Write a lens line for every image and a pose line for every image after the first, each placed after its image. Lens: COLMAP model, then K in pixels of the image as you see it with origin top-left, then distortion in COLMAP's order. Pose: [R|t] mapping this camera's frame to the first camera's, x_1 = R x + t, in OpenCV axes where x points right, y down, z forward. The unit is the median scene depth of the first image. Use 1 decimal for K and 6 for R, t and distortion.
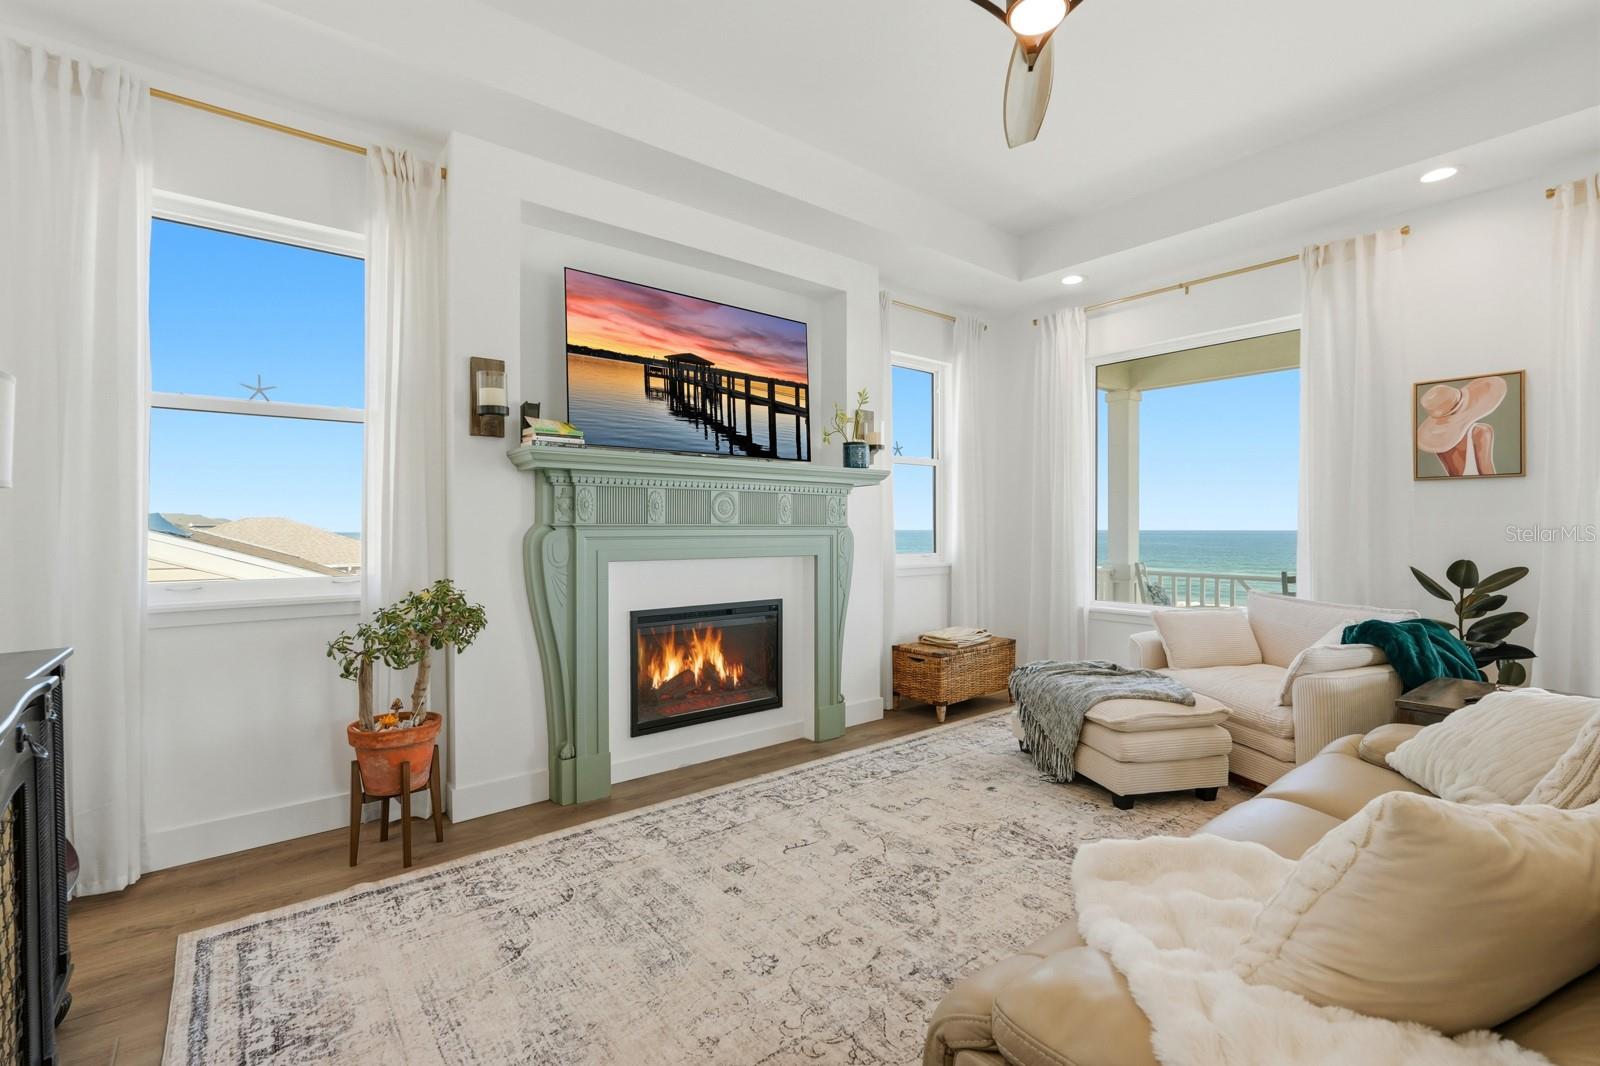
lens RADIAL K [[719.5, 0, 813.5], [0, 719.5, 530.7], [0, 0, 1]] dist [0.002071, 0.003425]
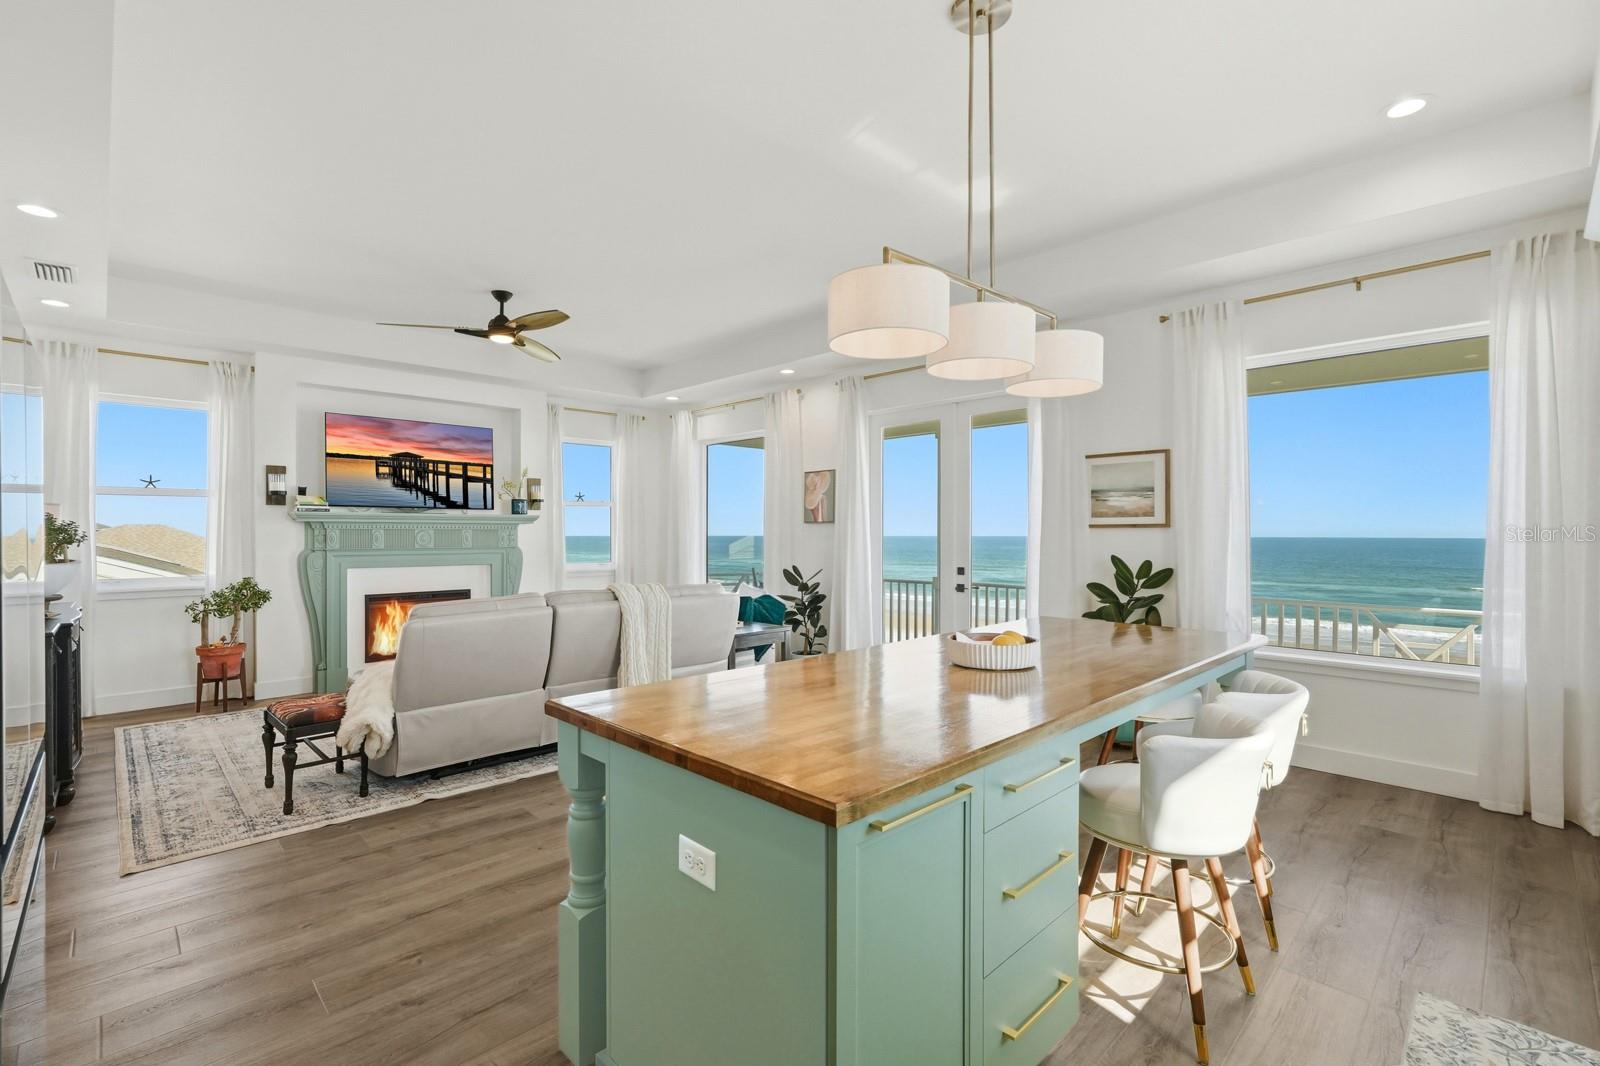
lens RADIAL K [[719.5, 0, 794.8], [0, 719.5, 534.2], [0, 0, 1]] dist [0.002071, 0.003425]
pose [[0.996263, -0.000791, 0.086364, 0.664511], [0.001065, 0.999995, -0.003118, -0.036292], [-0.086361, 0.003198, 0.996259, -0.910897]]
